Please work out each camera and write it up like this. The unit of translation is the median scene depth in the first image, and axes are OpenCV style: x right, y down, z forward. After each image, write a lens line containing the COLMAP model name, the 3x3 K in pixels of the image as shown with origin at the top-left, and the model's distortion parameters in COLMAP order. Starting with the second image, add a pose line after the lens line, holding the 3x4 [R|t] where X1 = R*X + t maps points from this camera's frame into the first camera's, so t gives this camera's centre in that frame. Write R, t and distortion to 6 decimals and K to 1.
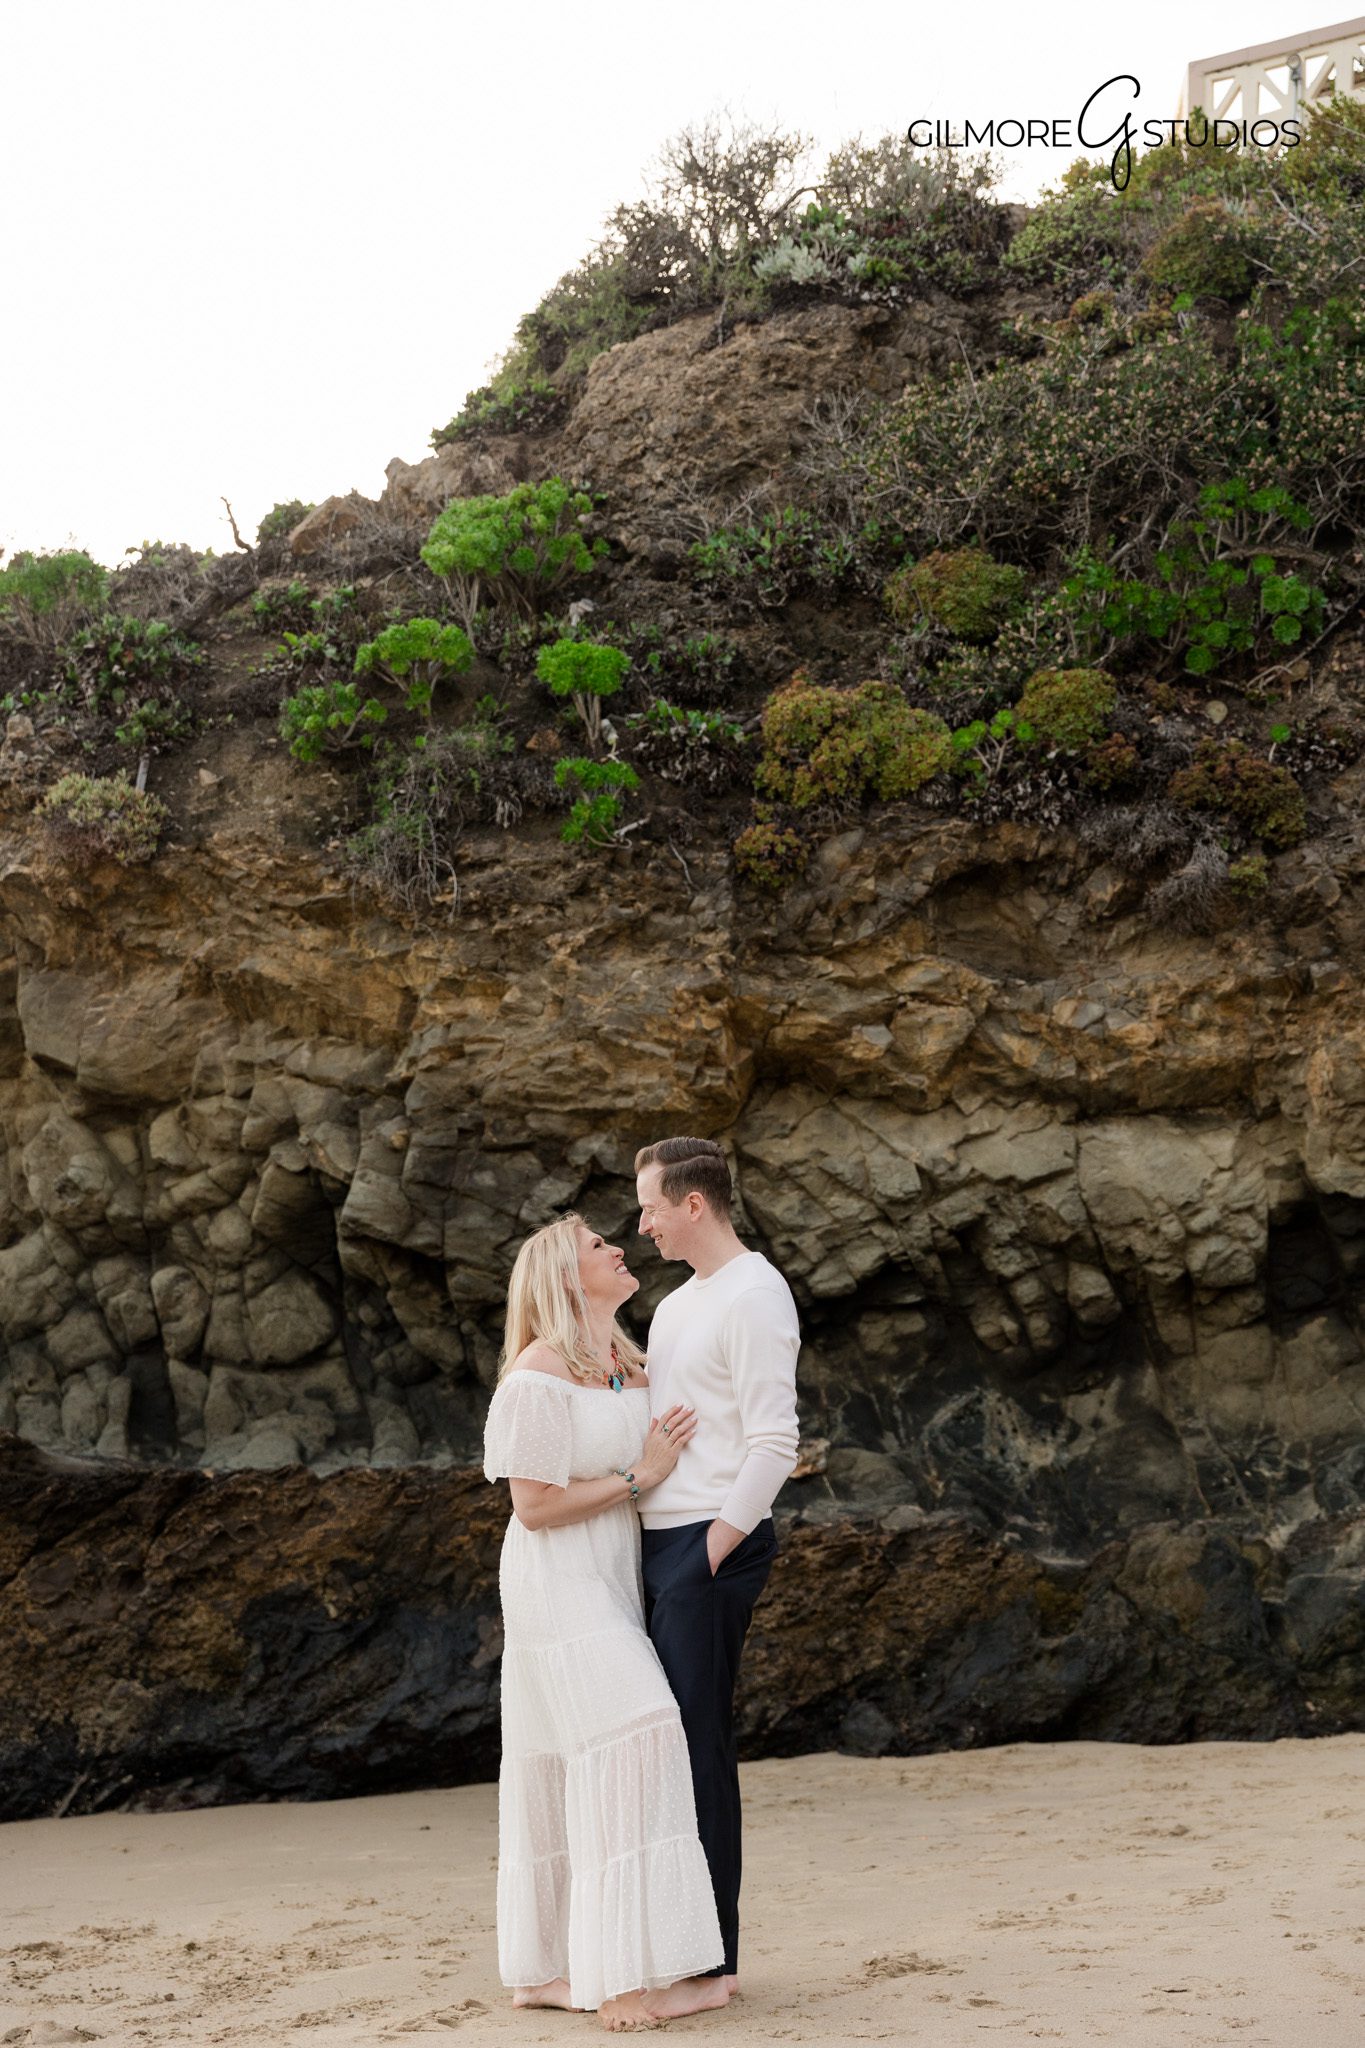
lens RADIAL K [[2790.5, 0, 682.5], [0, 2790.5, 1024.0], [0, 0, 1]] dist [0.011821, 0.026972]
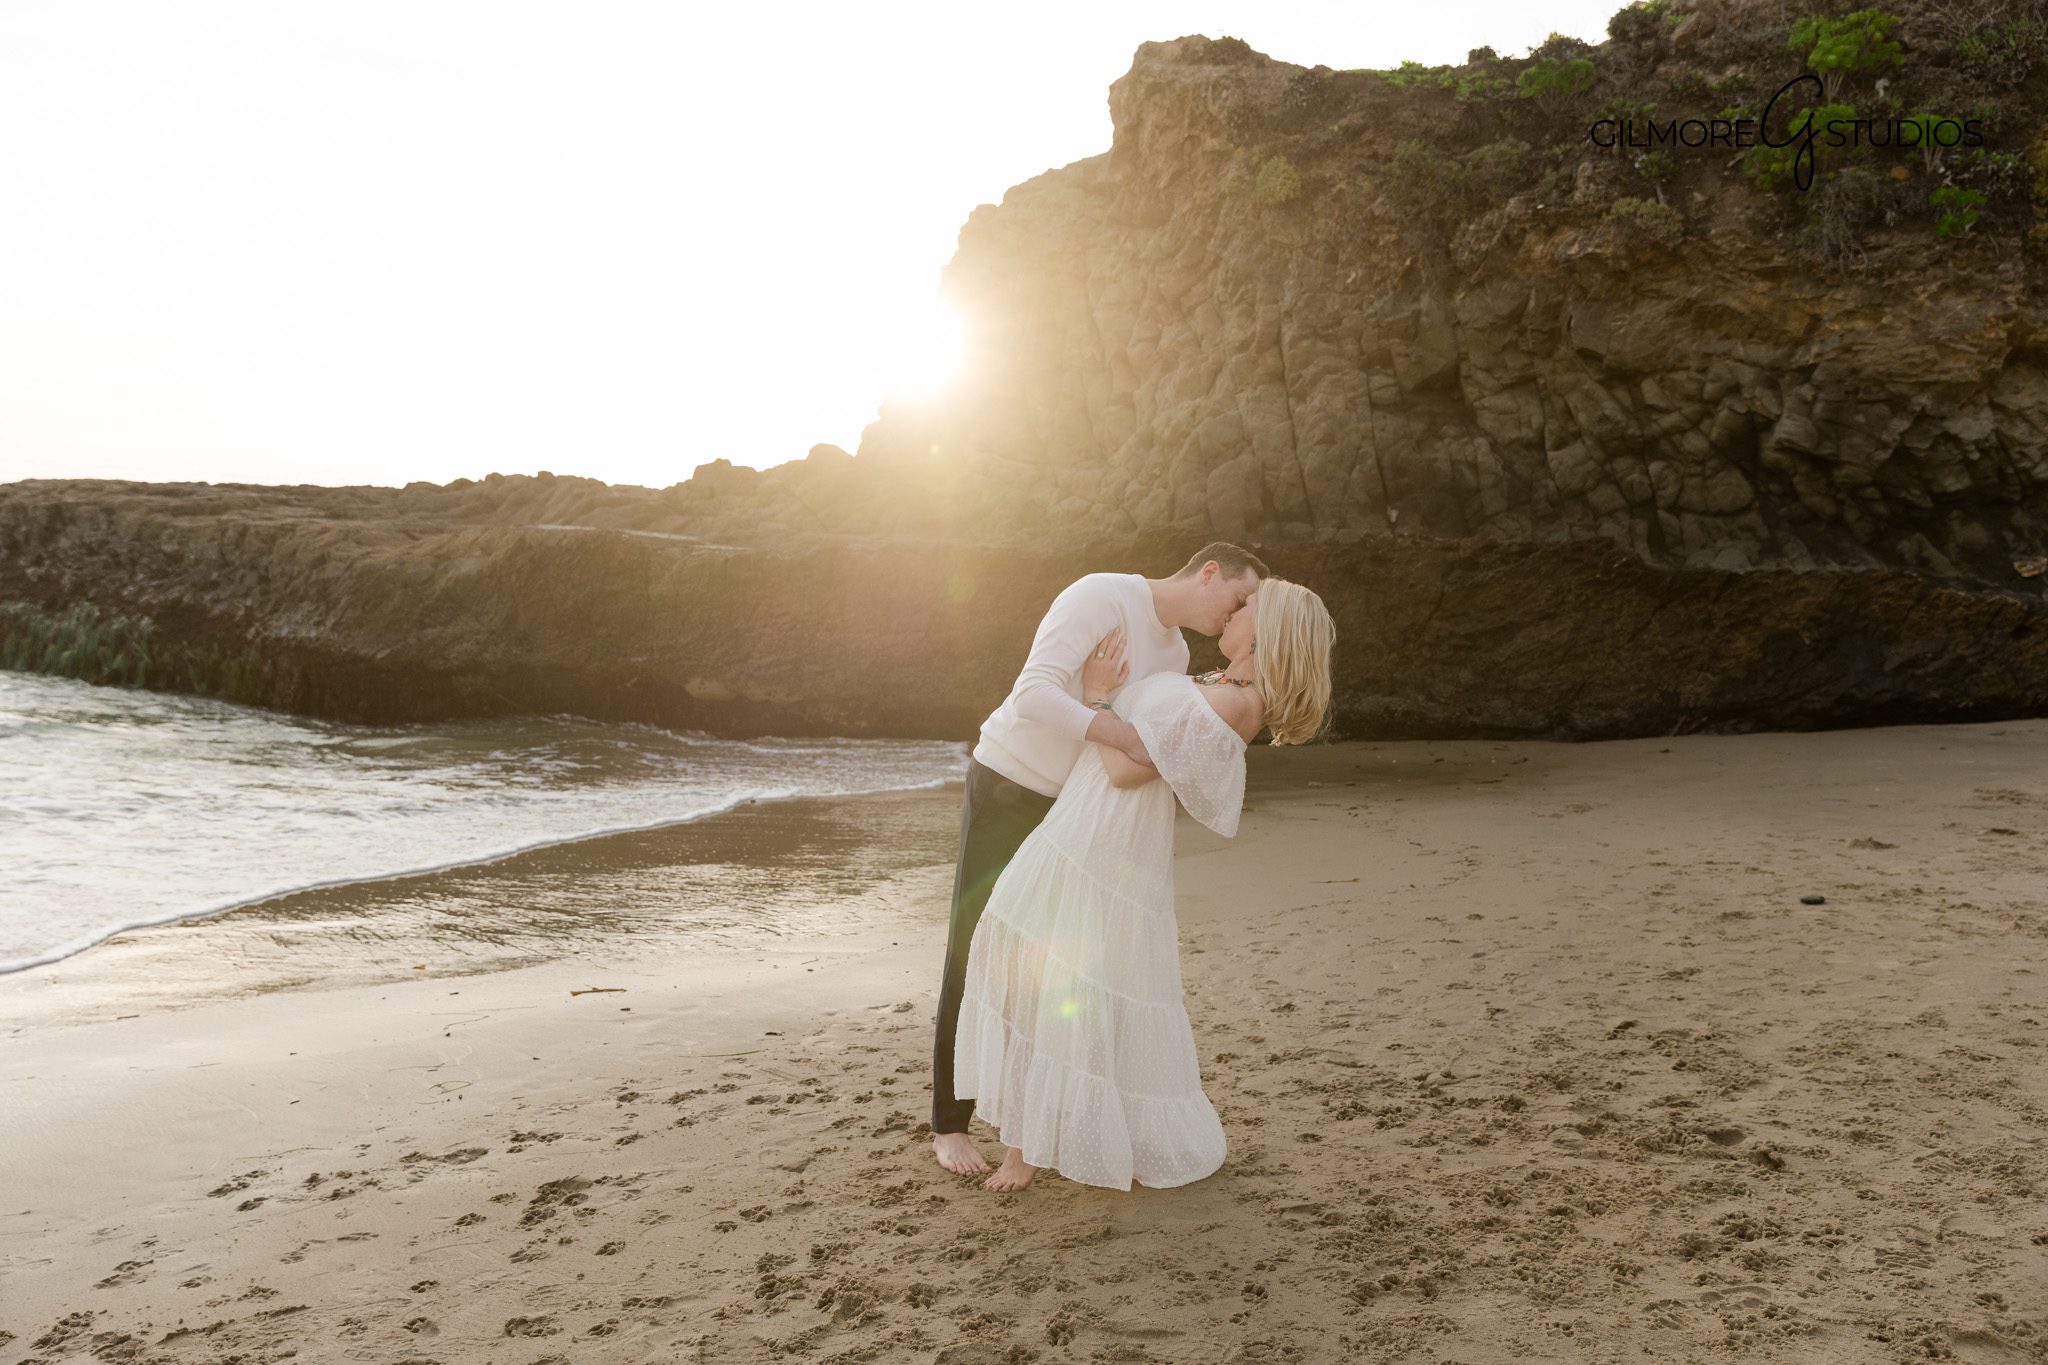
lens RADIAL K [[1761.6, 0, 1024.0], [0, 1761.6, 682.5], [0, 0, 1]] dist [-0.005818, 0.046860]
pose [[0.989148, 0.024175, -0.144923, -0.447712], [0.012636, 0.968719, 0.247839, -0.073782], [0.146381, -0.246980, 0.957900, -0.272114]]
